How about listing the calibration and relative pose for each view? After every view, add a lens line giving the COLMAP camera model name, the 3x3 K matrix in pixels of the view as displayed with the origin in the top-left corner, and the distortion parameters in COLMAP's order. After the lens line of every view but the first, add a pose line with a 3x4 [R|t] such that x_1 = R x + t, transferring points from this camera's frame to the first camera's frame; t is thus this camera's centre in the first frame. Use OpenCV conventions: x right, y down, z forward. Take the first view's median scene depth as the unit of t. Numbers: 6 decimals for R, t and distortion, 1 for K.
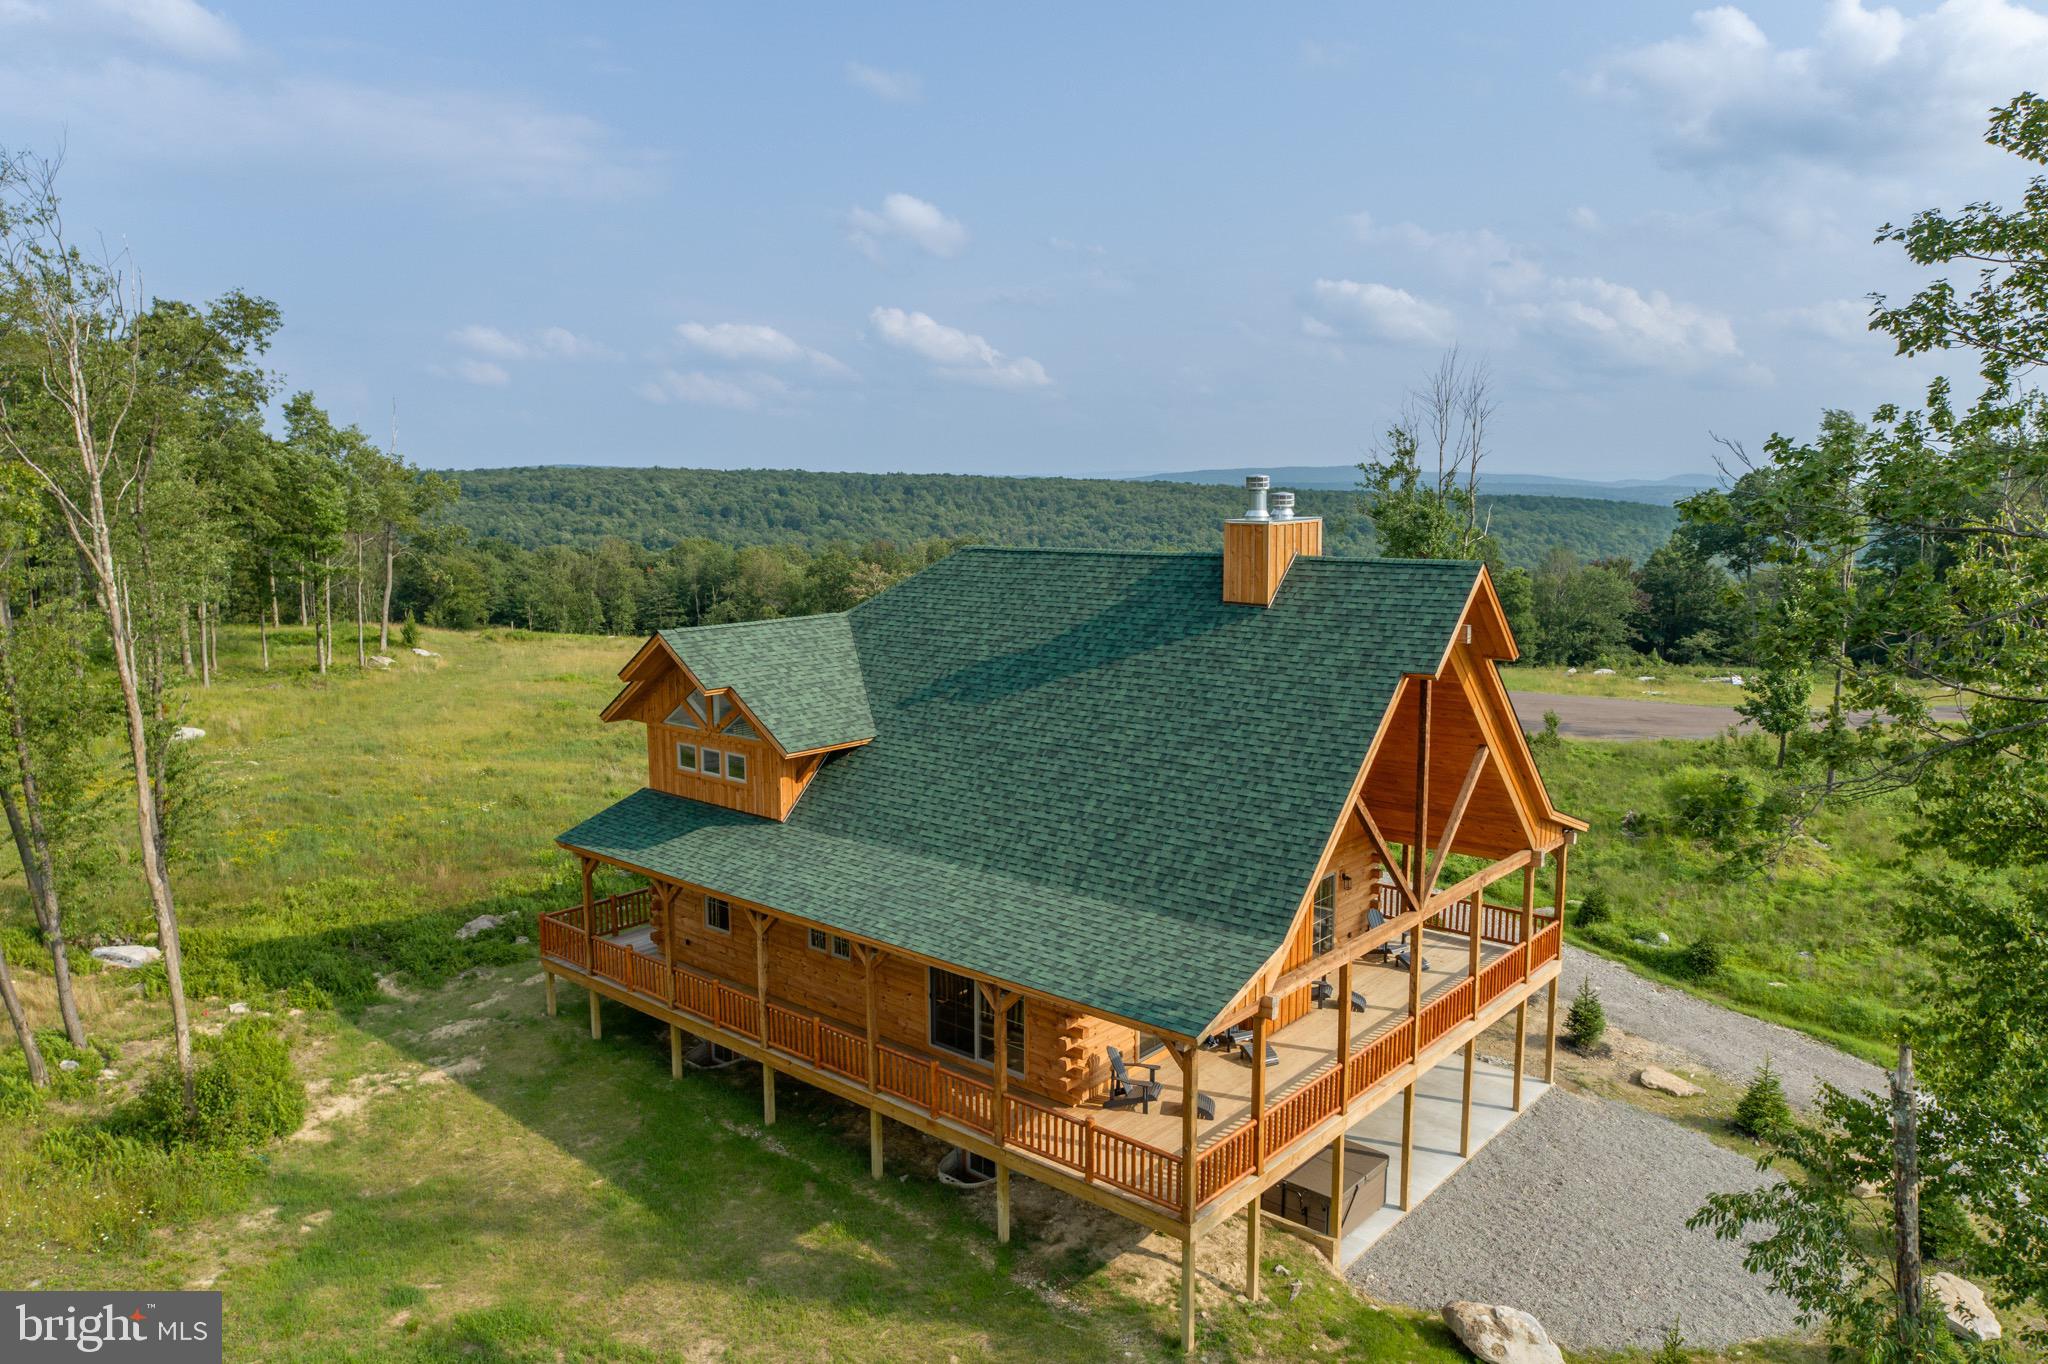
lens RADIAL K [[1384.7, 0, 1024.0], [0, 1384.7, 682.0], [0, 0, 1]] dist [-0.000756, 0.007371]
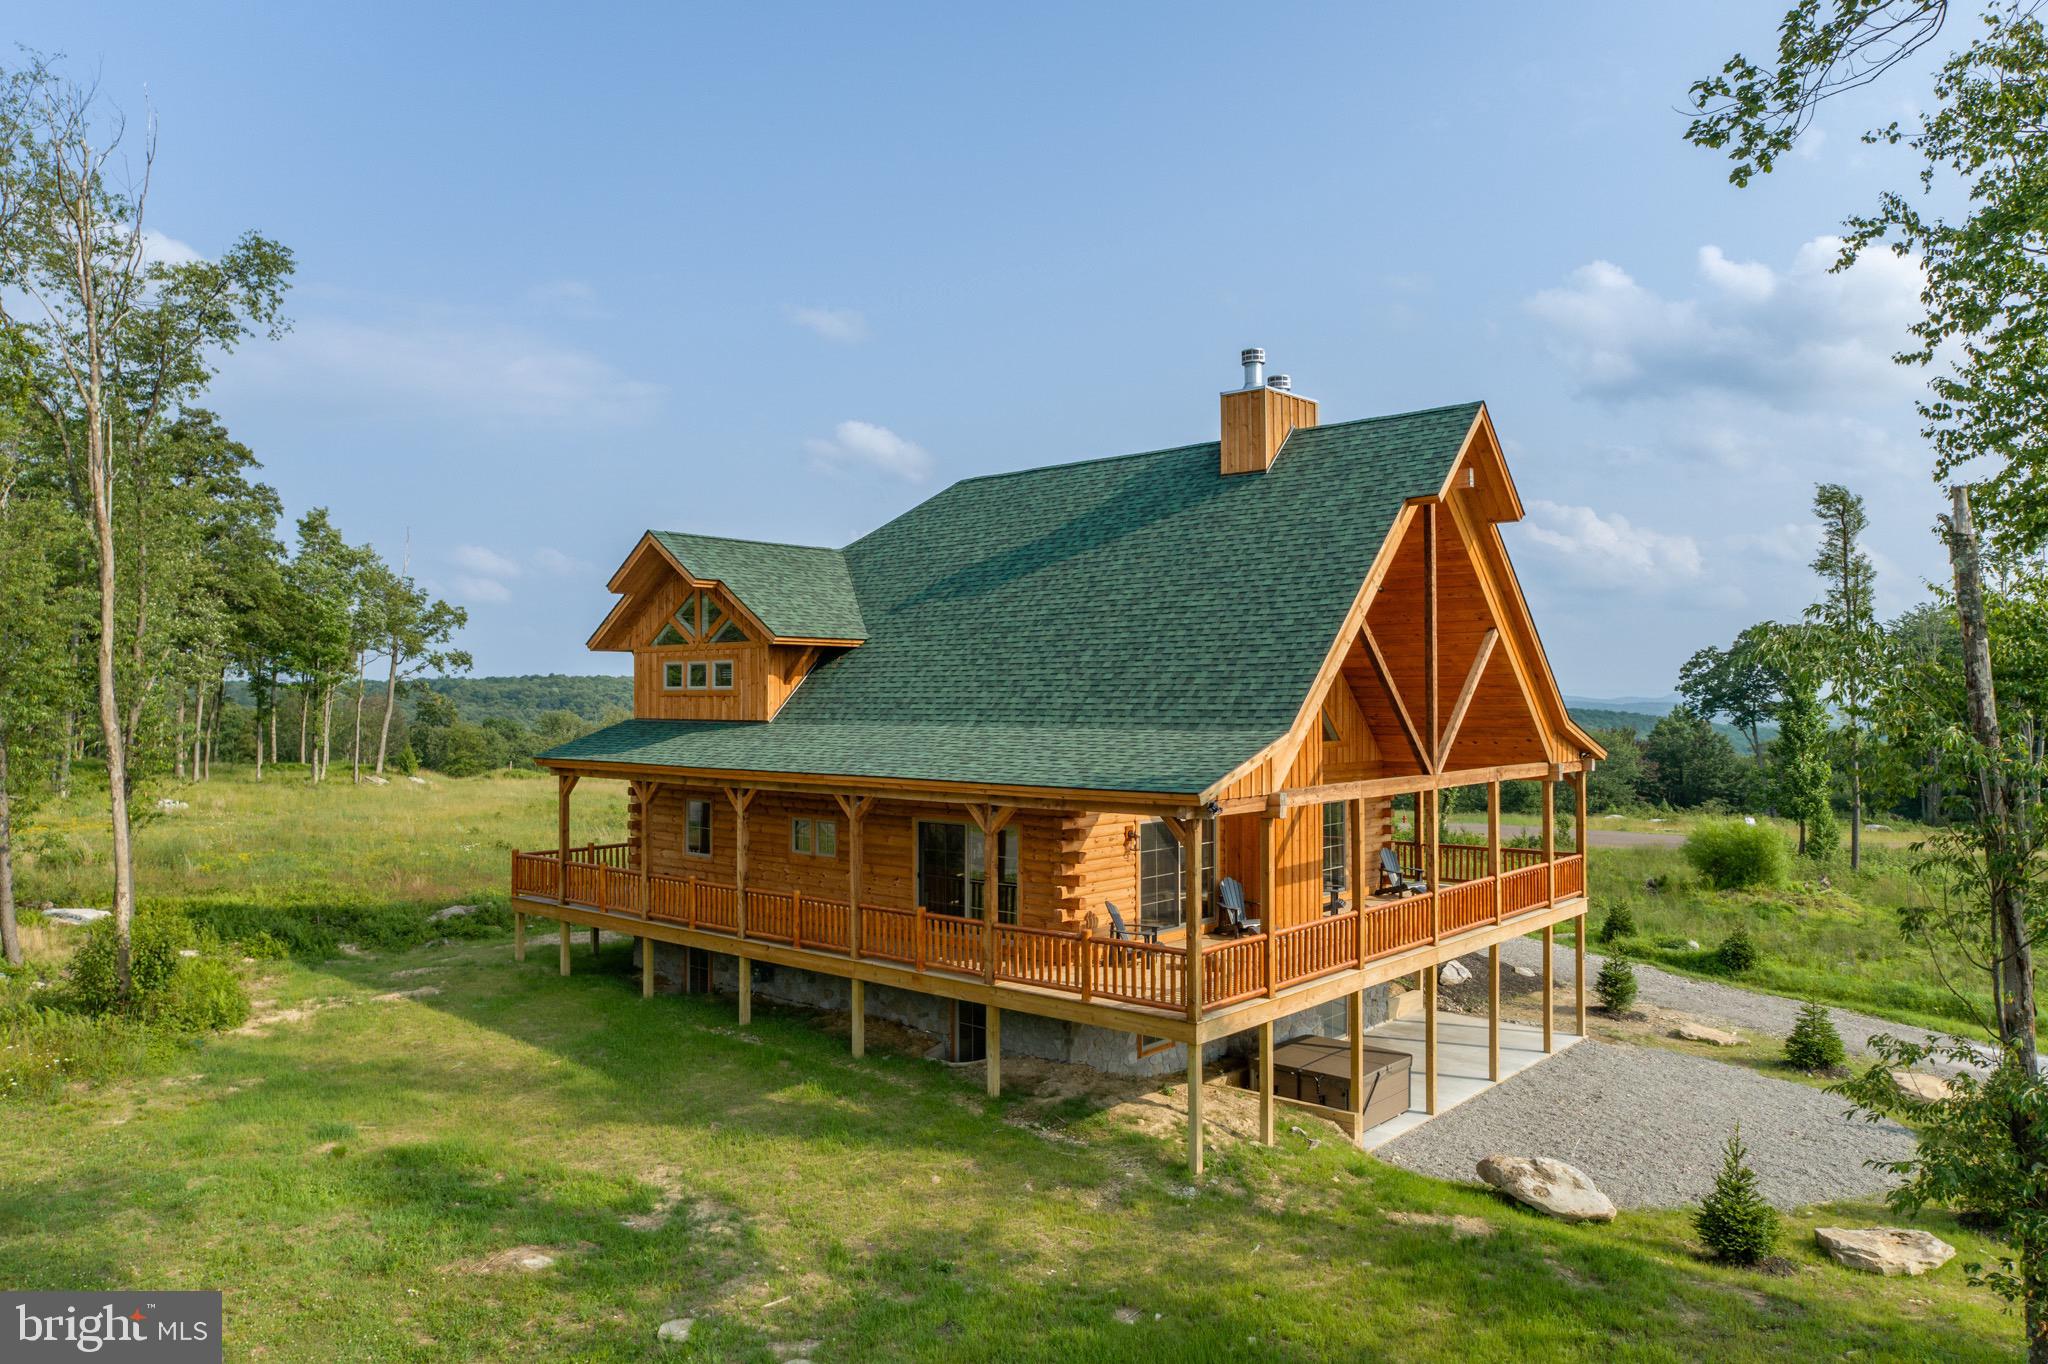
lens RADIAL K [[1384.7, 0, 1024.0], [0, 1384.7, 682.0], [0, 0, 1]] dist [-0.000756, 0.007371]
pose [[0.999993, 0.001969, -0.003226, 0.006858], [-0.002442, 0.988048, -0.154129, 0.240094], [0.002884, 0.154136, 0.988045, 0.047178]]
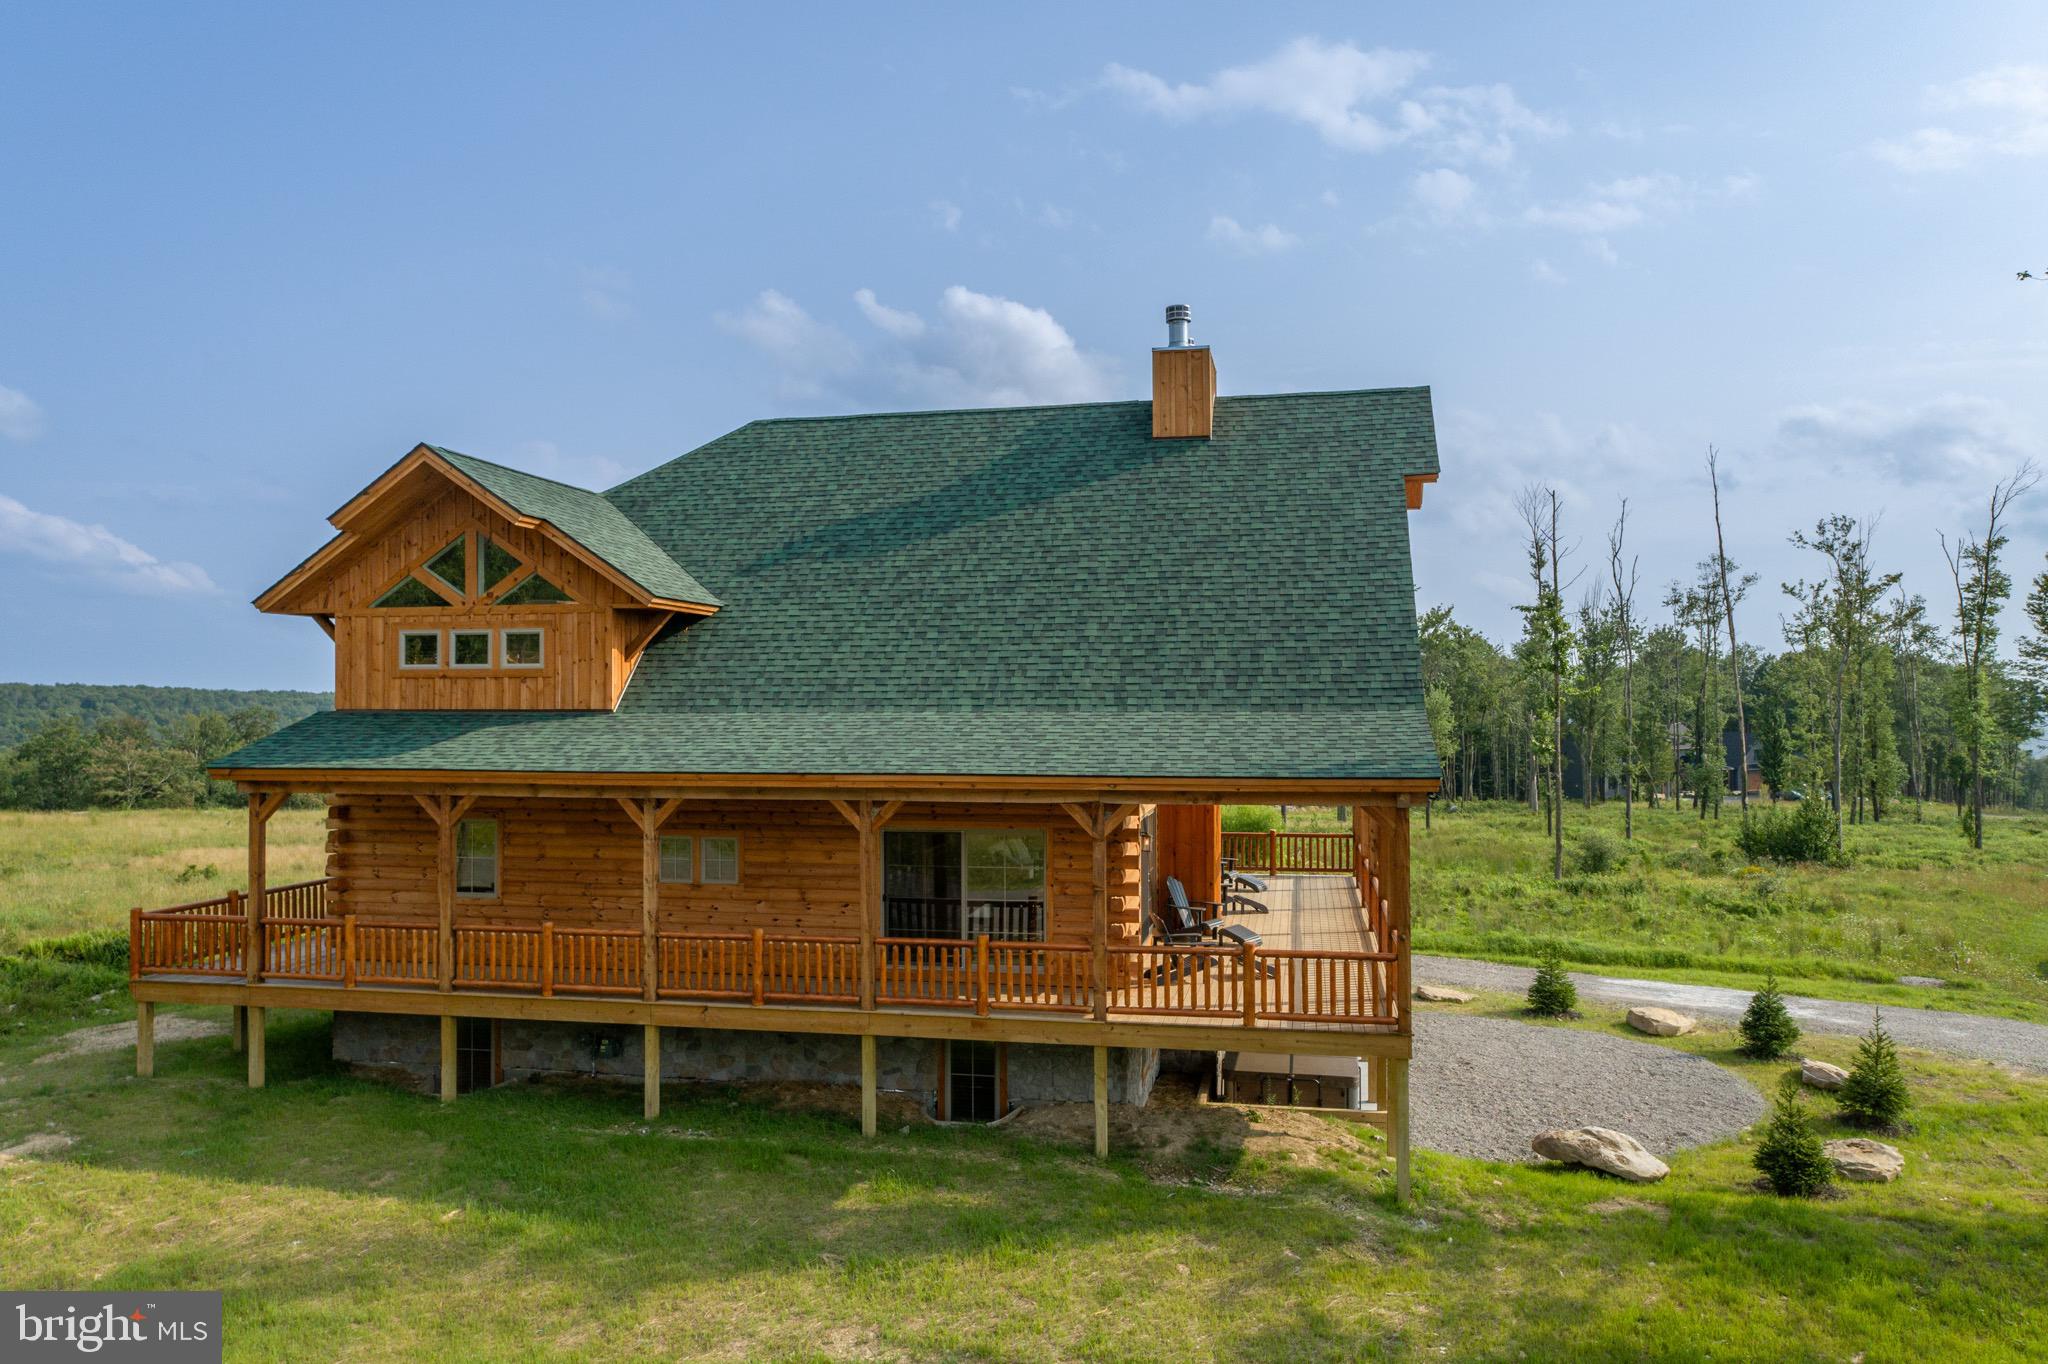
lens RADIAL K [[1384.7, 0, 1024.0], [0, 1384.7, 682.0], [0, 0, 1]] dist [-0.000756, 0.007371]
pose [[0.868079, 0.007960, 0.496362, -0.376368], [0.070867, 0.987644, -0.139777, 0.219683], [-0.491342, 0.156513, 0.856789, 0.291633]]
